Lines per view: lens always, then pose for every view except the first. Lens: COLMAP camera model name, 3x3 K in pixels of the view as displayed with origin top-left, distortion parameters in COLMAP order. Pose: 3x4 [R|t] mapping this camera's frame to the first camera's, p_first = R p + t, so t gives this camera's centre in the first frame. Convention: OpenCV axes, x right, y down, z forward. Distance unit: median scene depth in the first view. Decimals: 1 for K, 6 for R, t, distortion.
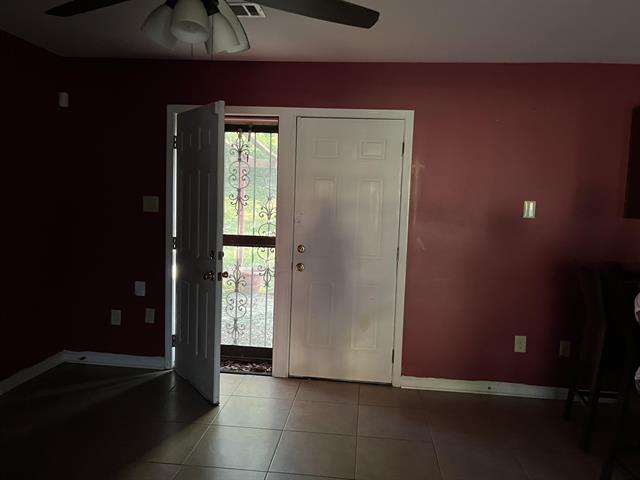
lens RADIAL K [[488.5, 0, 320.0], [0, 488.5, 240.0], [0, 0, 1]] dist [0.007779, -0.001101]
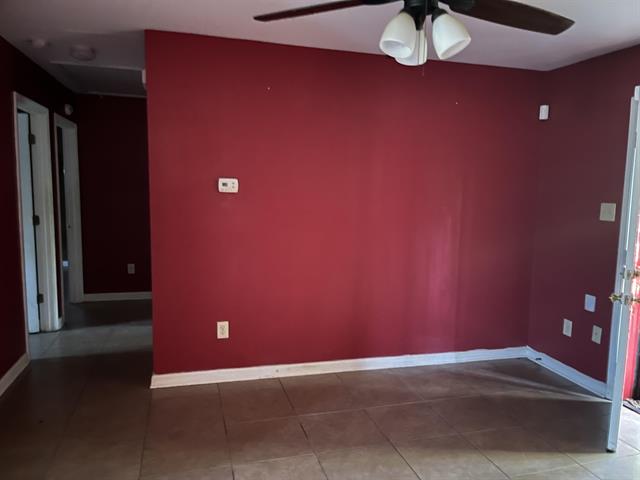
lens RADIAL K [[488.5, 0, 320.0], [0, 488.5, 240.0], [0, 0, 1]] dist [0.007779, -0.001101]
pose [[0.366152, 0.078465, -0.927241, 0.296971], [-0.102139, 0.993807, 0.043765, -0.007301], [0.924933, 0.078683, 0.371899, 0.169341]]
